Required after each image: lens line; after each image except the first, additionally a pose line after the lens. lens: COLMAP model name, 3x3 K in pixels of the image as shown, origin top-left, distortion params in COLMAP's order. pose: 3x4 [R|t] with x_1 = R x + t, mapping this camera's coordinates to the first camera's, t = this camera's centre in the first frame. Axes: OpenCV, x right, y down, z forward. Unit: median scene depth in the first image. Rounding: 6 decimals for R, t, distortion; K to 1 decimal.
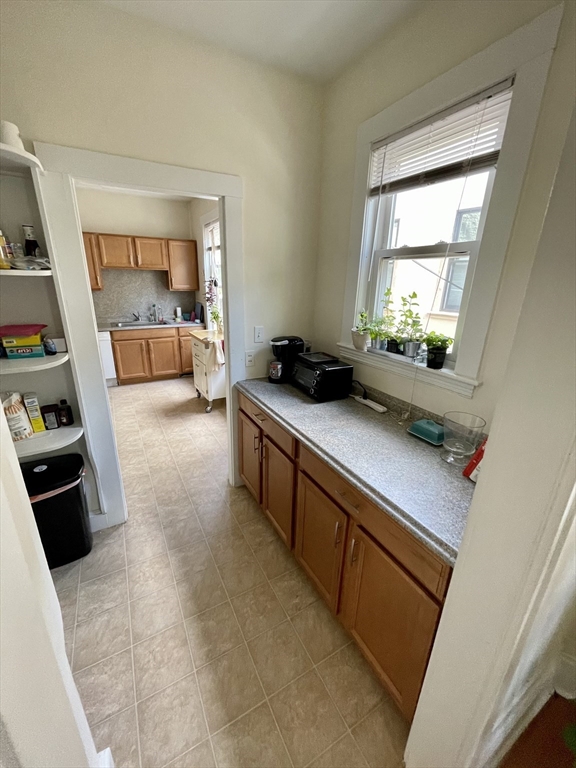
lens RADIAL K [[308.4, 0, 275.4], [0, 308.4, 382.0], [0, 0, 1]] dist [0.000154, 0.000492]
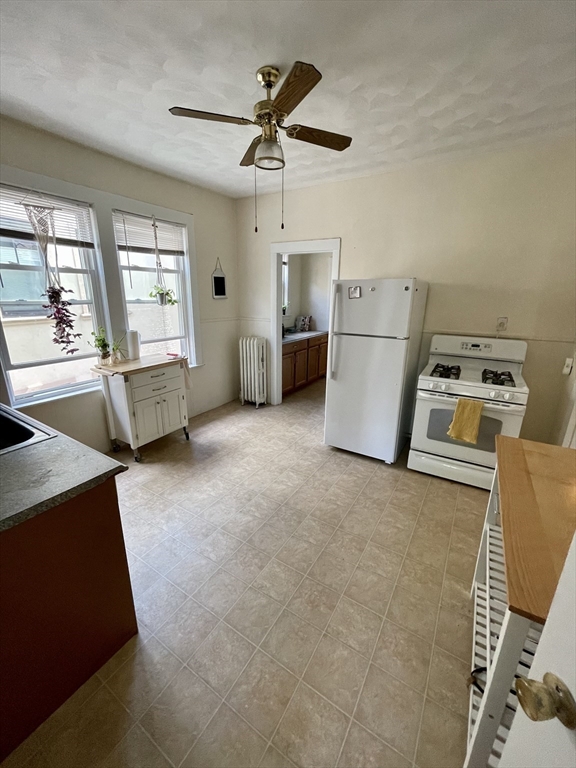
lens RADIAL K [[308.4, 0, 283.0], [0, 308.4, 380.6], [0, 0, 1]] dist [0.000154, 0.000492]
pose [[-0.485375, -0.258767, 0.835135, -1.246738], [0.257452, 0.870545, 0.419369, -0.418851], [-0.835541, 0.418558, -0.355921, 1.190952]]
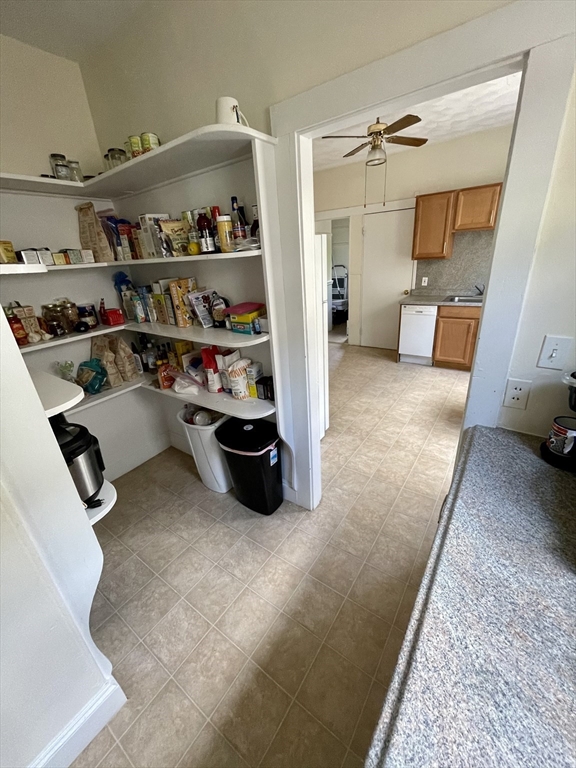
lens RADIAL K [[308.4, 0, 289.6], [0, 308.4, 381.0], [0, 0, 1]] dist [0.000154, 0.000492]
pose [[0.453462, 0.296582, -0.840483, 0.115908], [-0.210741, 0.951950, 0.222215, -0.087506], [0.866003, 0.076359, 0.494175, 0.271817]]
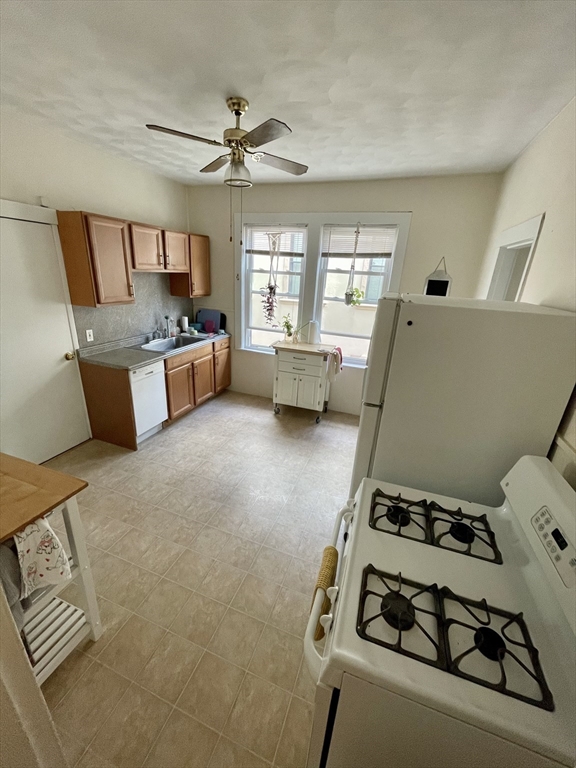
lens RADIAL K [[308.4, 0, 289.4], [0, 308.4, 382.0], [0, 0, 1]] dist [0.000154, 0.000492]
pose [[0.742840, -0.207376, 0.636541, -1.068345], [0.168829, 0.978112, 0.121632, -0.202989], [-0.647832, 0.017113, 0.761591, 0.329095]]
